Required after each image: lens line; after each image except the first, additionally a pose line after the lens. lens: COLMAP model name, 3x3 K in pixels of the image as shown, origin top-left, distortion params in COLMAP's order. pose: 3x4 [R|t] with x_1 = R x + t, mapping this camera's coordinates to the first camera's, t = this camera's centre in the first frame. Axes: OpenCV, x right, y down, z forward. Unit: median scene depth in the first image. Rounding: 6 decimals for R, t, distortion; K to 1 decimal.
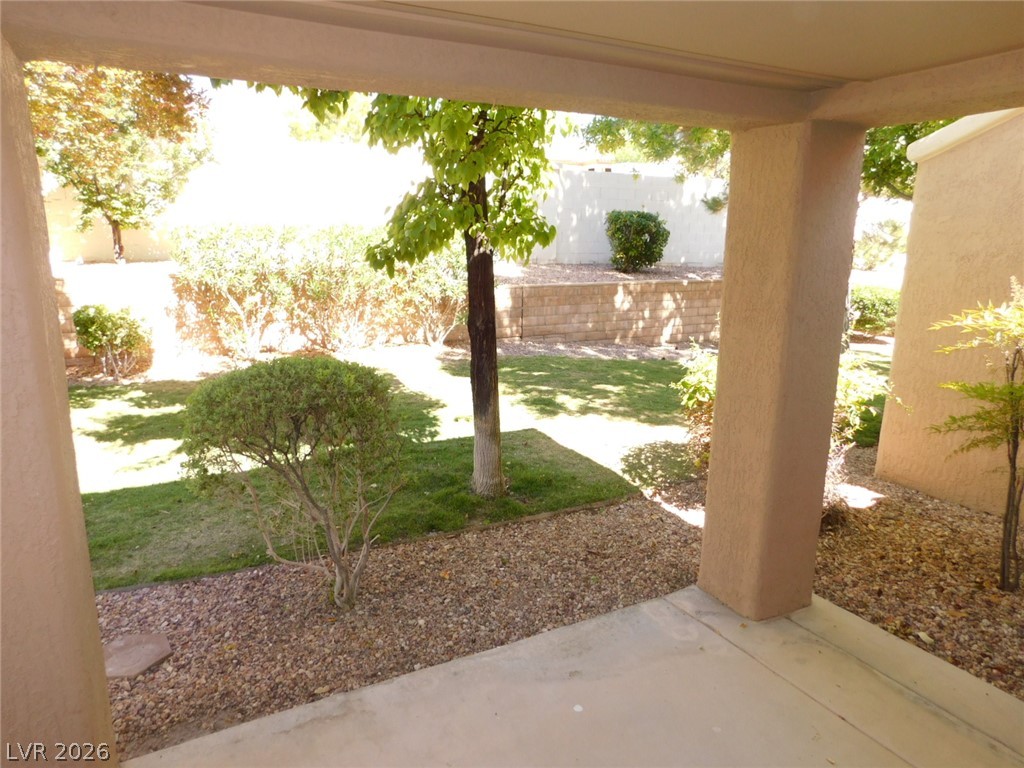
lens RADIAL K [[679.7, 0, 516.7], [0, 679.7, 388.5], [0, 0, 1]] dist [-0.074123, 0.070818]
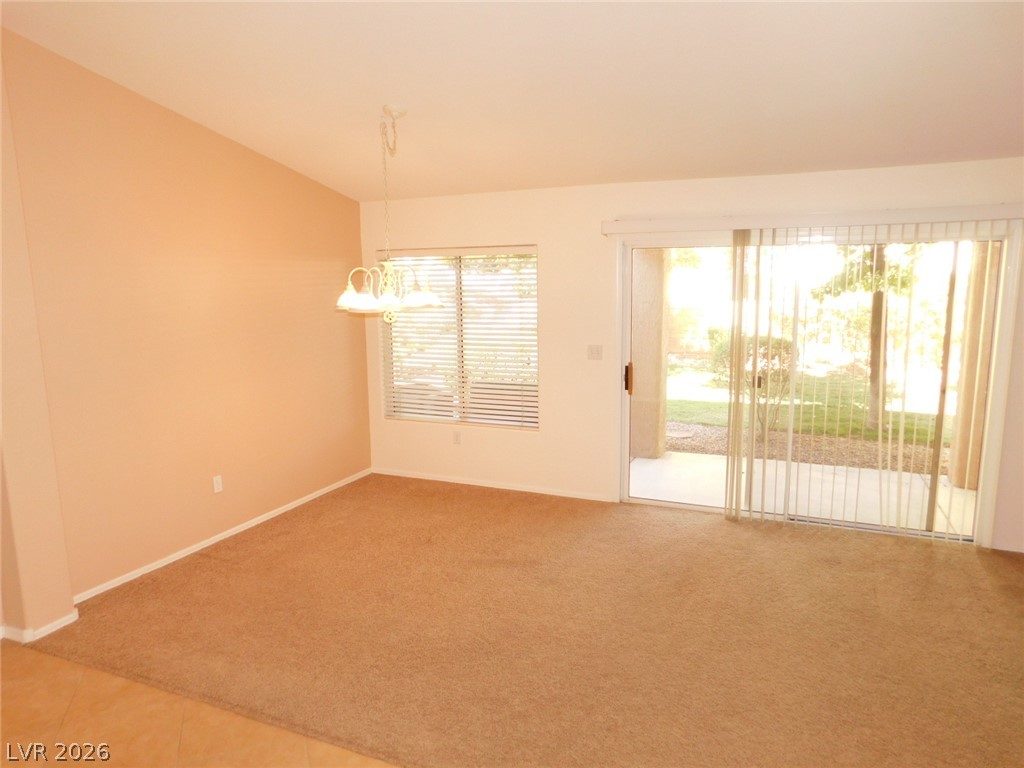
lens RADIAL K [[679.7, 0, 516.7], [0, 679.7, 388.5], [0, 0, 1]] dist [-0.074123, 0.070818]
pose [[0.610282, 0.113799, -0.783968, 0.854599], [-0.167798, 0.985743, 0.012465, 0.213183], [0.774209, 0.123941, 0.620676, -0.923939]]
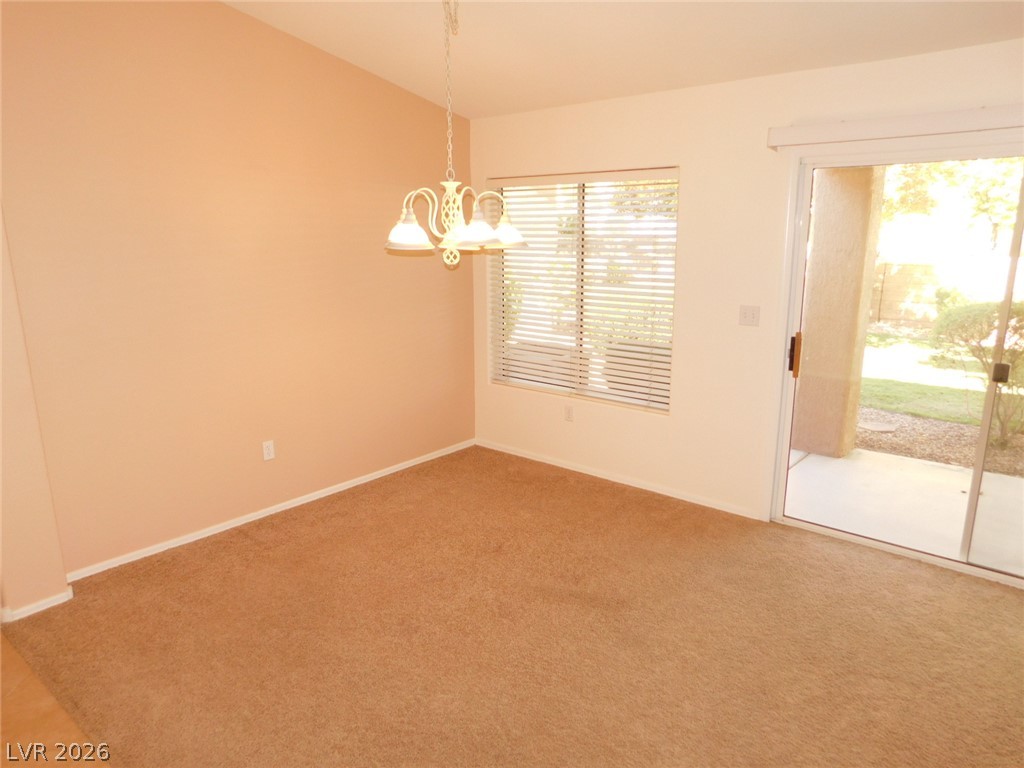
lens RADIAL K [[679.7, 0, 516.7], [0, 679.7, 388.5], [0, 0, 1]] dist [-0.074123, 0.070818]
pose [[0.359456, 0.203851, -0.910624, 0.669808], [-0.210628, 0.968388, 0.133639, 0.175874], [0.909080, 0.143766, 0.391030, -0.646139]]
